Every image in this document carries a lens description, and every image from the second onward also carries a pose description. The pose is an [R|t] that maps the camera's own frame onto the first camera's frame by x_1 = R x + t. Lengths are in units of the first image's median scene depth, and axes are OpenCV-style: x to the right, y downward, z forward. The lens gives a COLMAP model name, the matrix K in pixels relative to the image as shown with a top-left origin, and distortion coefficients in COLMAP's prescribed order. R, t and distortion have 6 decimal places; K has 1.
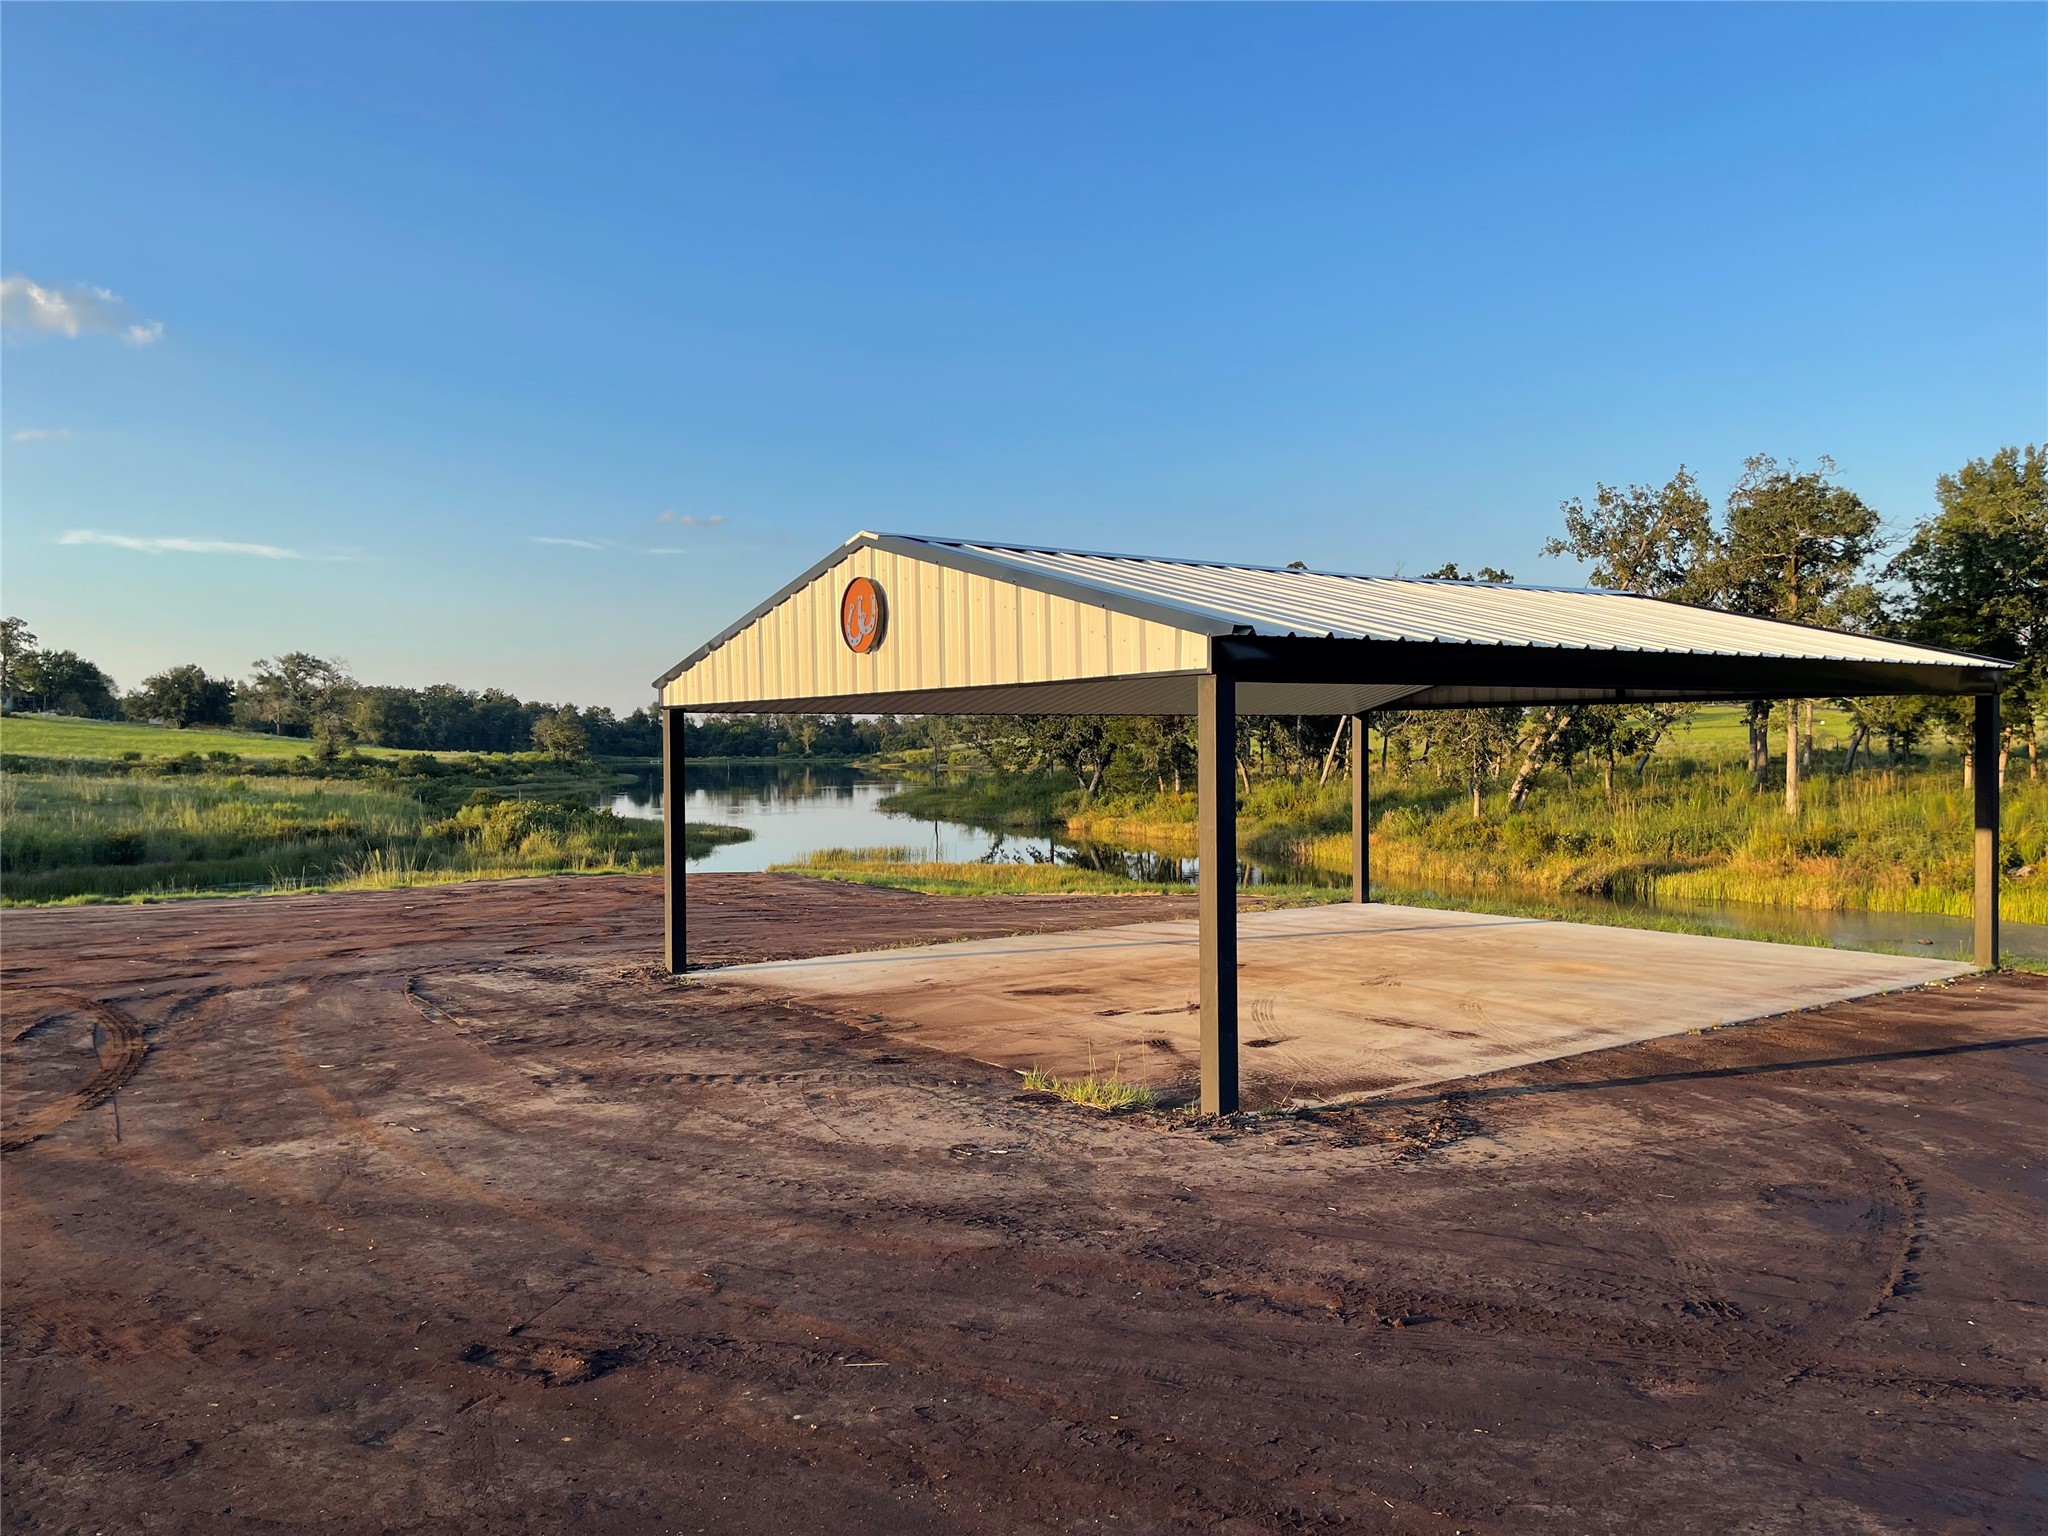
lens RADIAL K [[1514.5, 0, 1024.0], [0, 1514.5, 768.0], [0, 0, 1]] dist [0.059526, -0.098627]
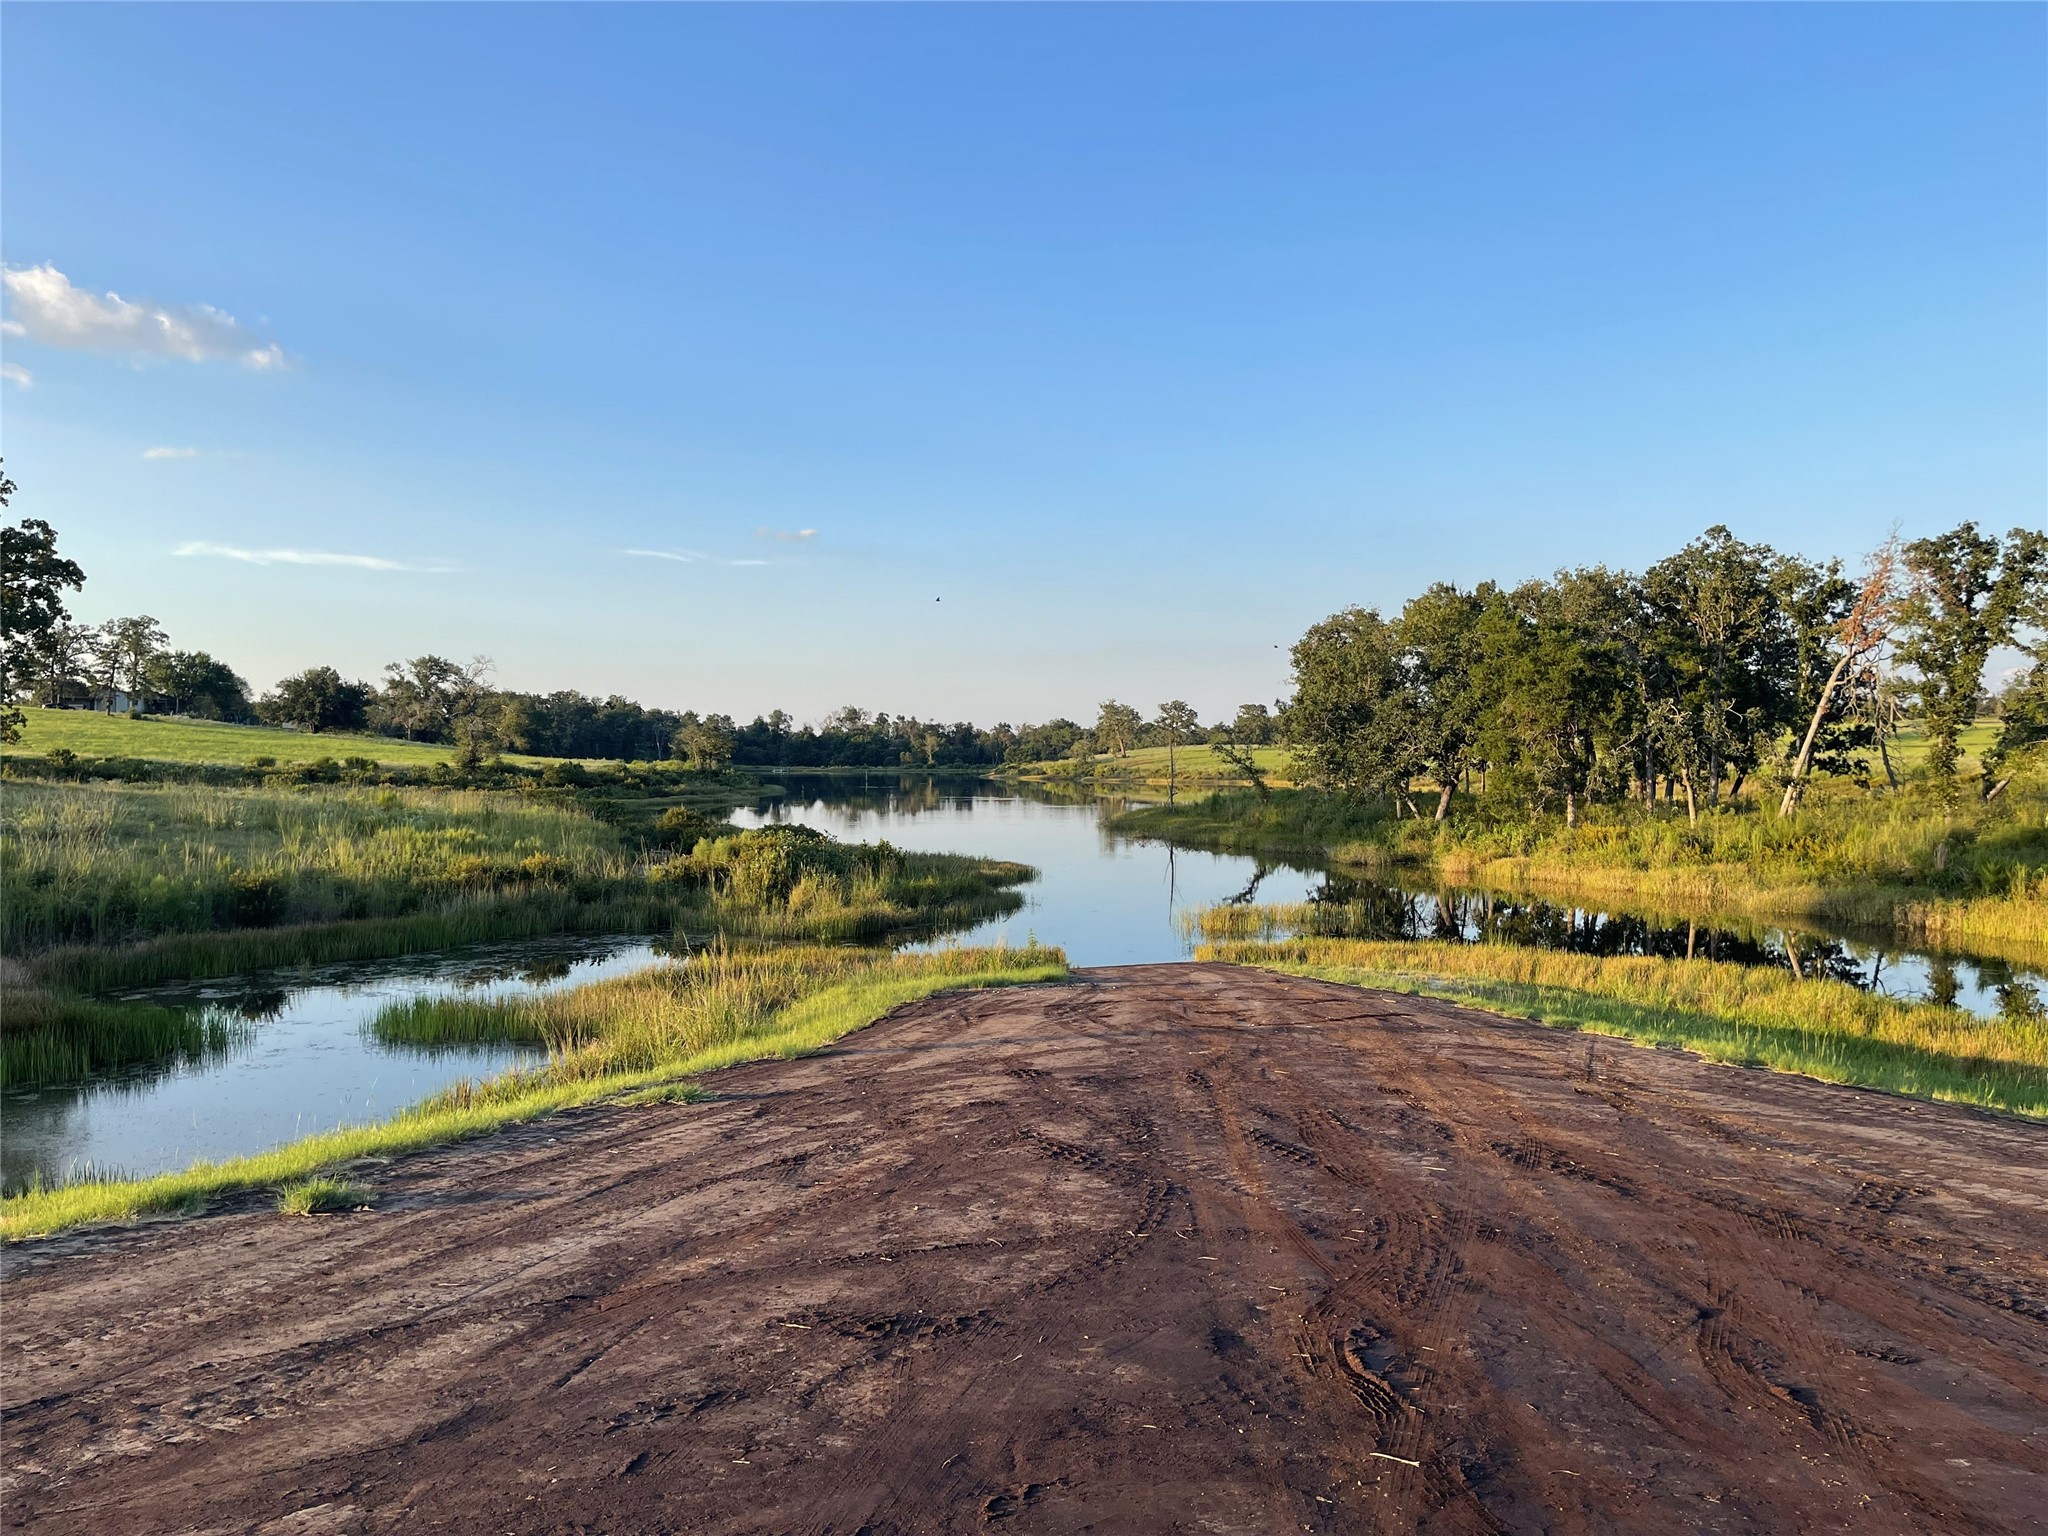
lens RADIAL K [[1521.0, 0, 1024.0], [0, 1521.0, 768.0], [0, 0, 1]] dist [0.004725, 0.001932]
pose [[0.997815, 0.008983, -0.065463, -0.061412], [-0.009455, 0.999931, -0.006906, -0.001974], [0.065396, 0.007510, 0.997831, 0.103752]]
